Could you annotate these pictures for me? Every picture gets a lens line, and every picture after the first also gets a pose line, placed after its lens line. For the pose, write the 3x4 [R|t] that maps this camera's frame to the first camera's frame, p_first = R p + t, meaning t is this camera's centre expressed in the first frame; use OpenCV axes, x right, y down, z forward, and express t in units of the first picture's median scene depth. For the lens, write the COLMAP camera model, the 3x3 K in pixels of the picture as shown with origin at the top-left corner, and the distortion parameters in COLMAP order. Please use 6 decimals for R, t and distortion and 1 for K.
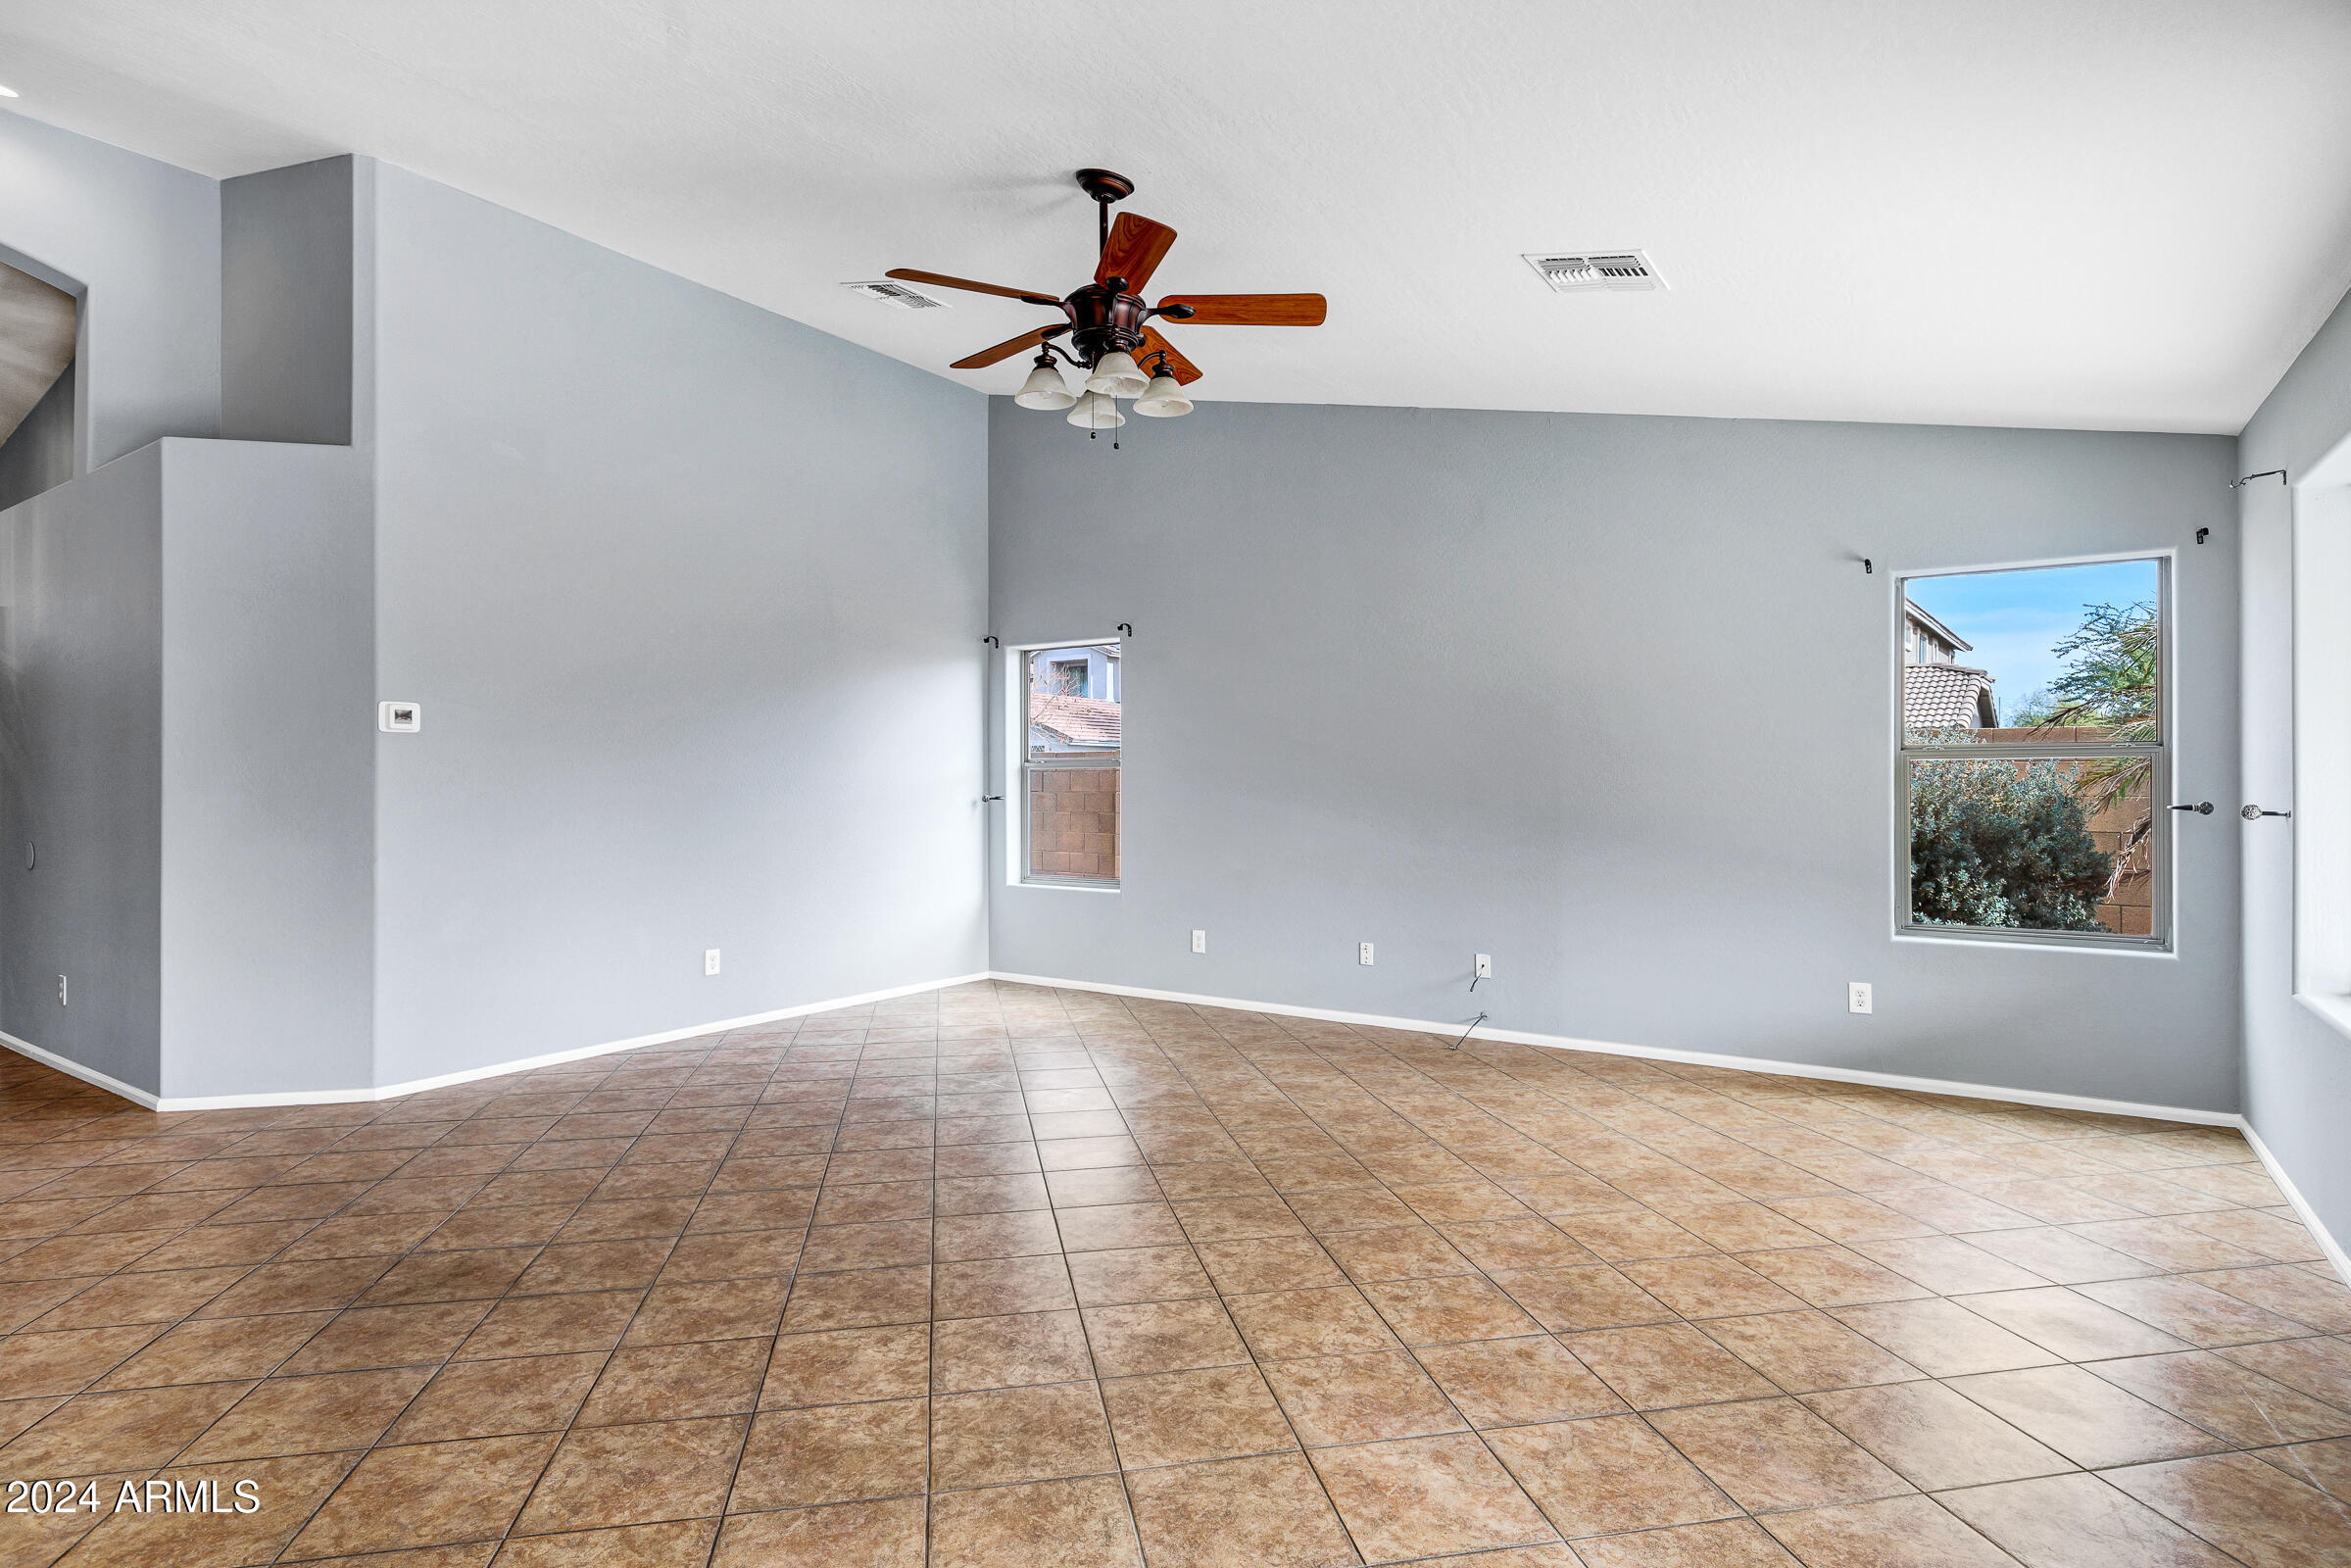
lens RADIAL K [[1212.0, 0, 1163.9], [0, 1212.0, 780.4], [0, 0, 1]] dist [-0.000040, 0.000053]
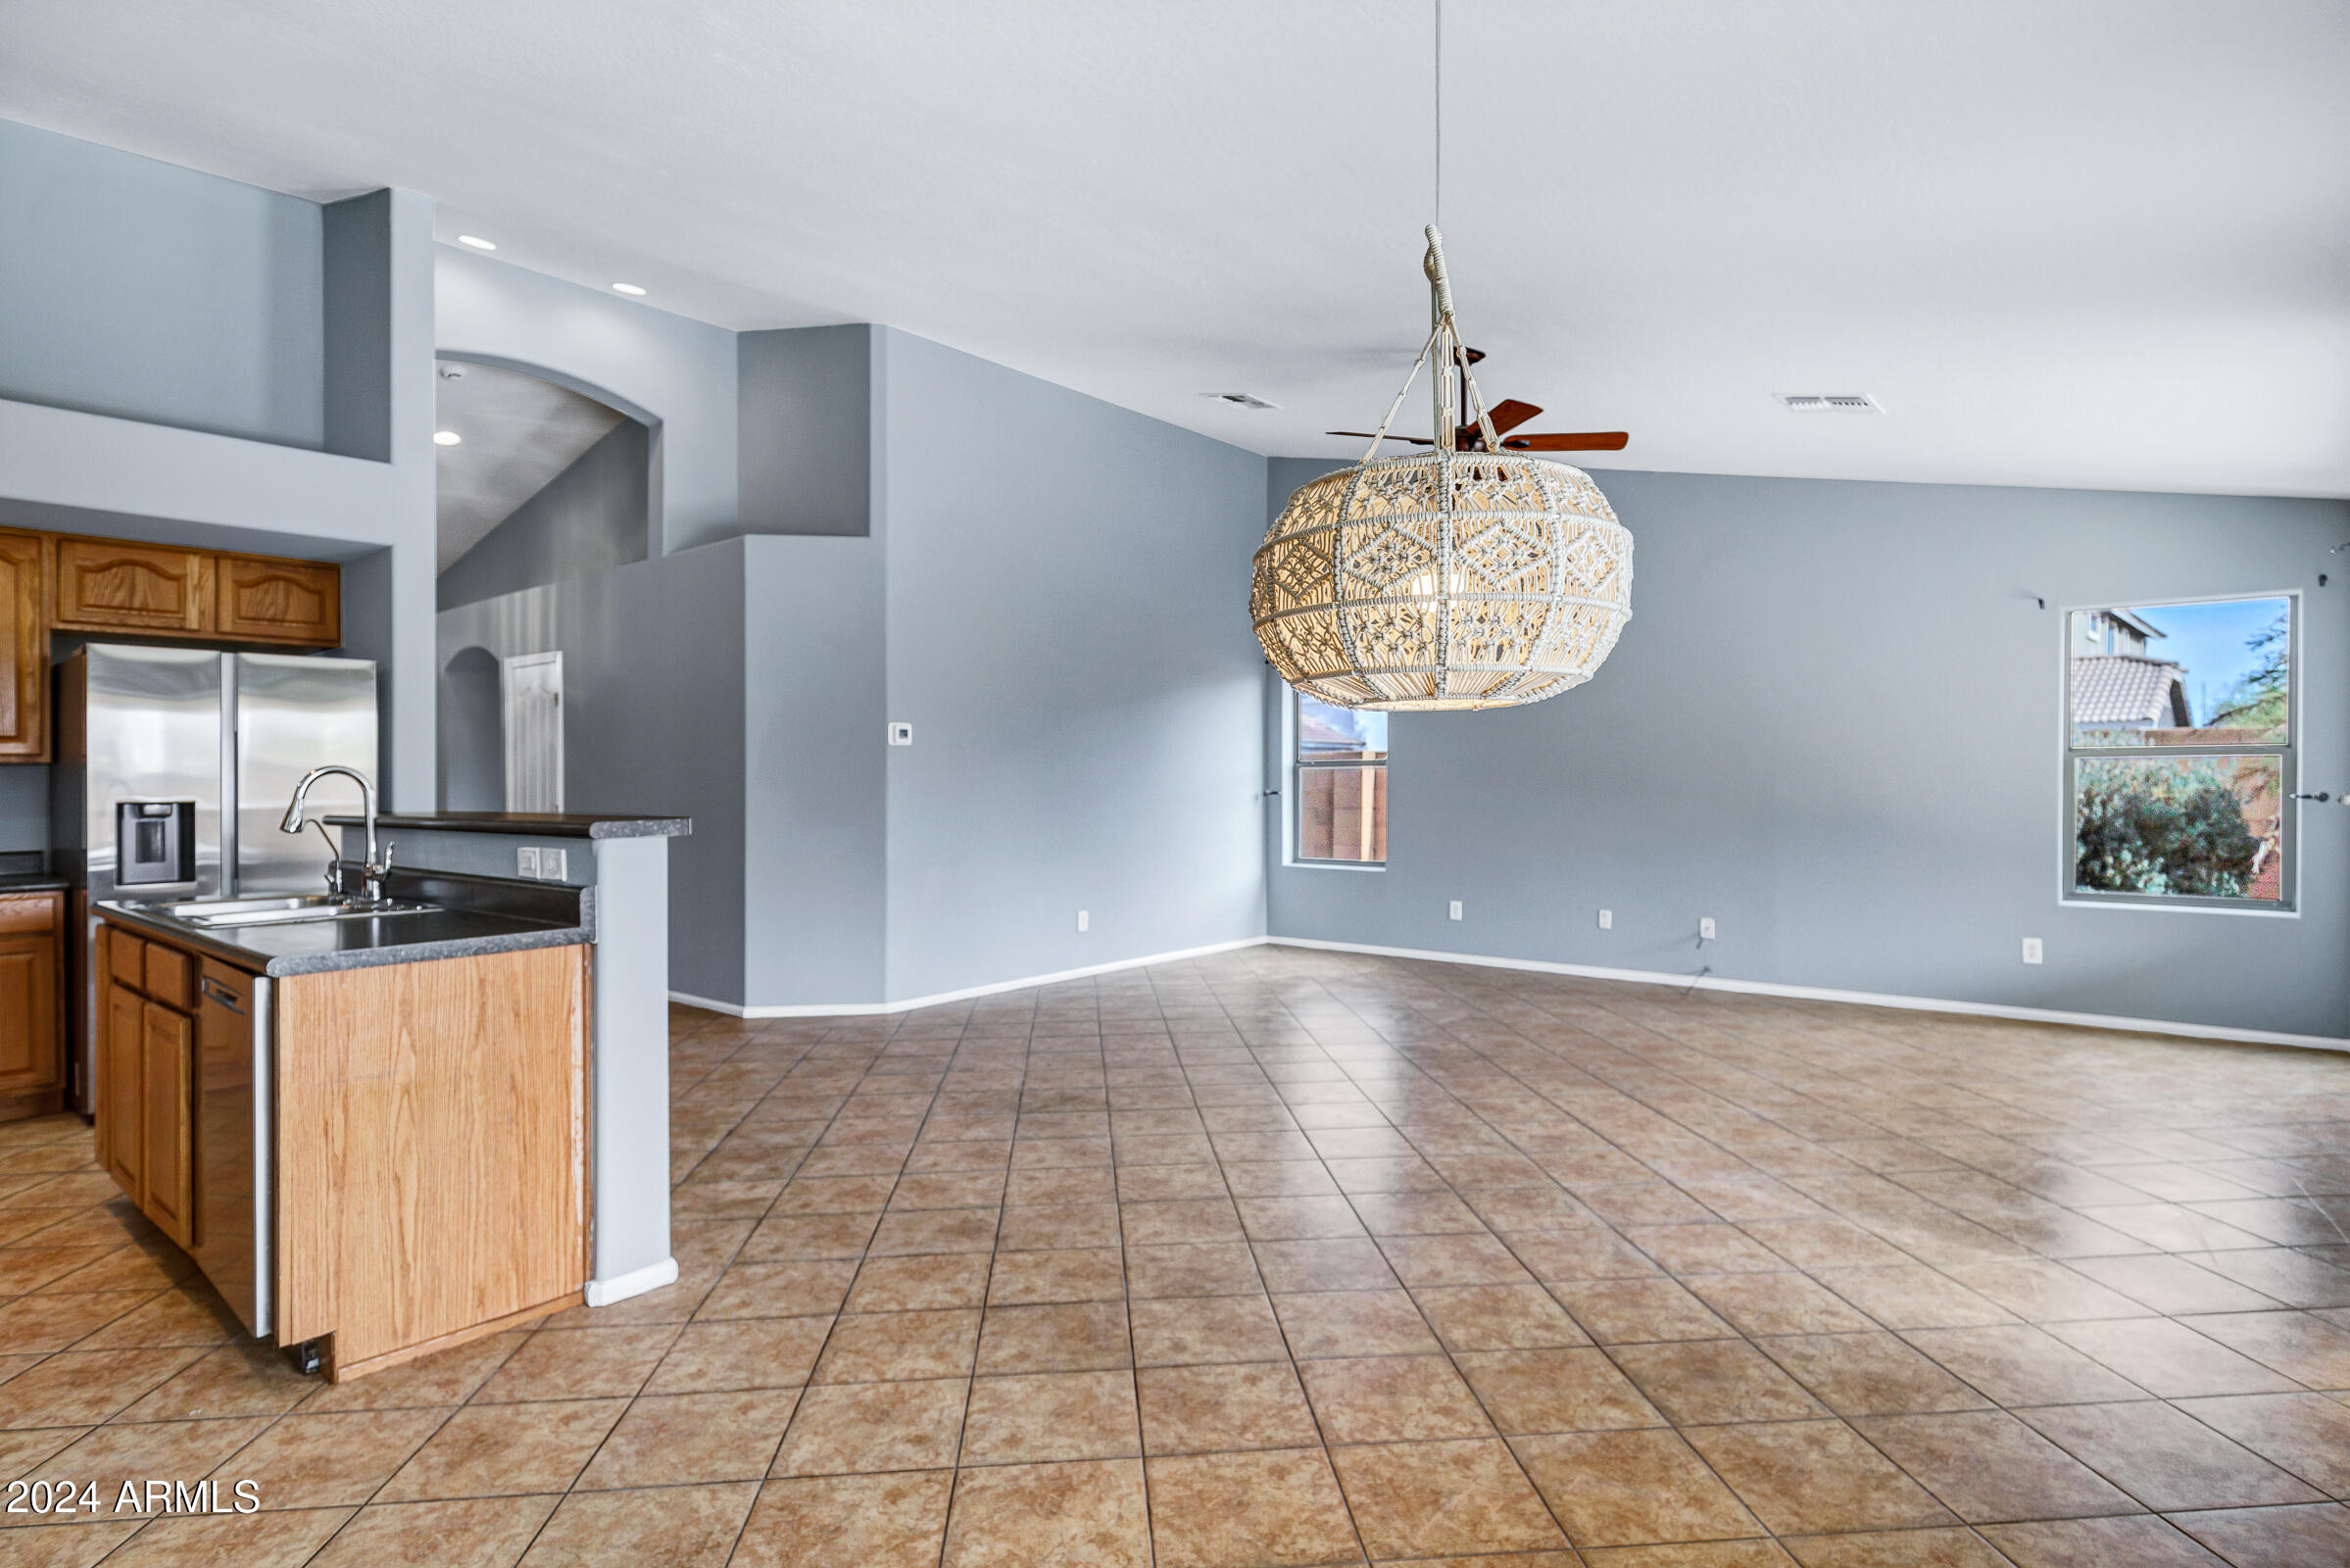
lens RADIAL K [[1211.5, 0, 1187.2], [0, 1211.5, 797.9], [0, 0, 1]] dist [-0.000040, 0.000053]
pose [[0.995611, -0.002098, -0.093562, -0.194631], [0.003759, 0.999838, 0.017574, -0.003259], [0.093510, -0.017849, 0.995458, -0.356967]]
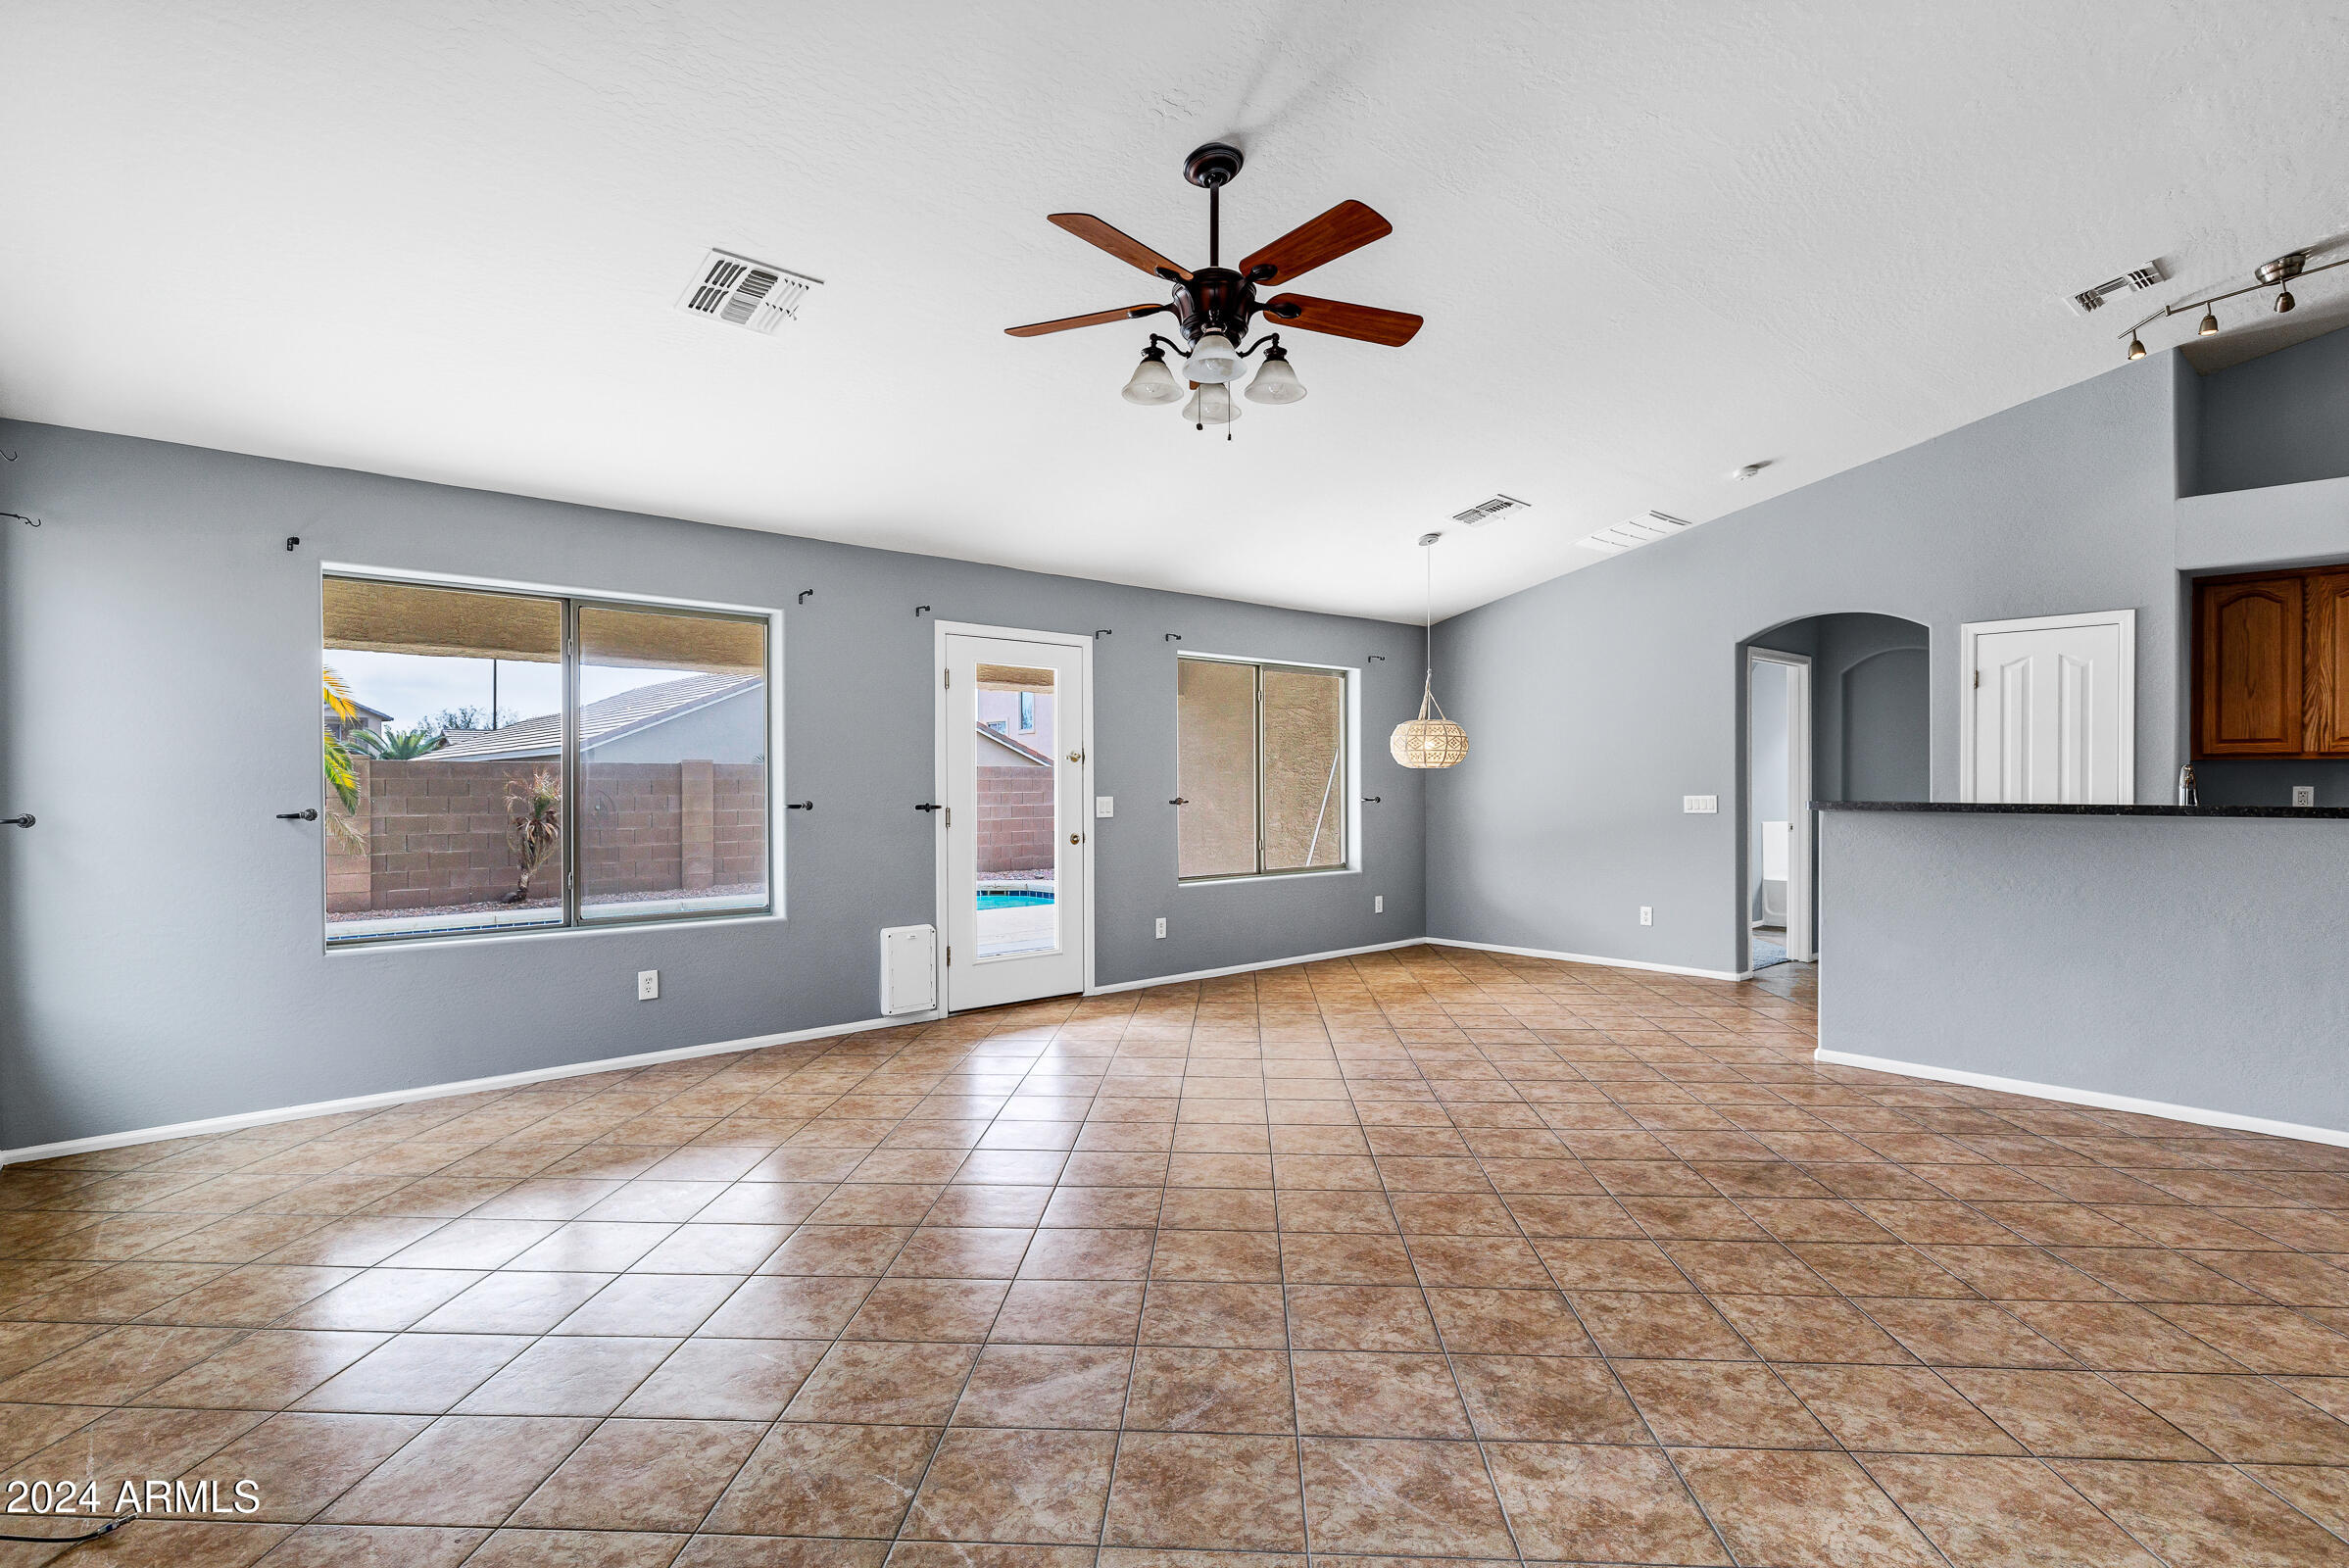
lens RADIAL K [[1071.1, 0, 1180.3], [0, 1071.1, 778.5], [0, 0, 1]] dist [0.012348, -0.000510]
pose [[-0.971826, 0.006518, 0.235608, -0.184213], [0.005029, 0.999963, -0.006919, -0.000849], [-0.235644, -0.005540, -0.971824, 1.512986]]
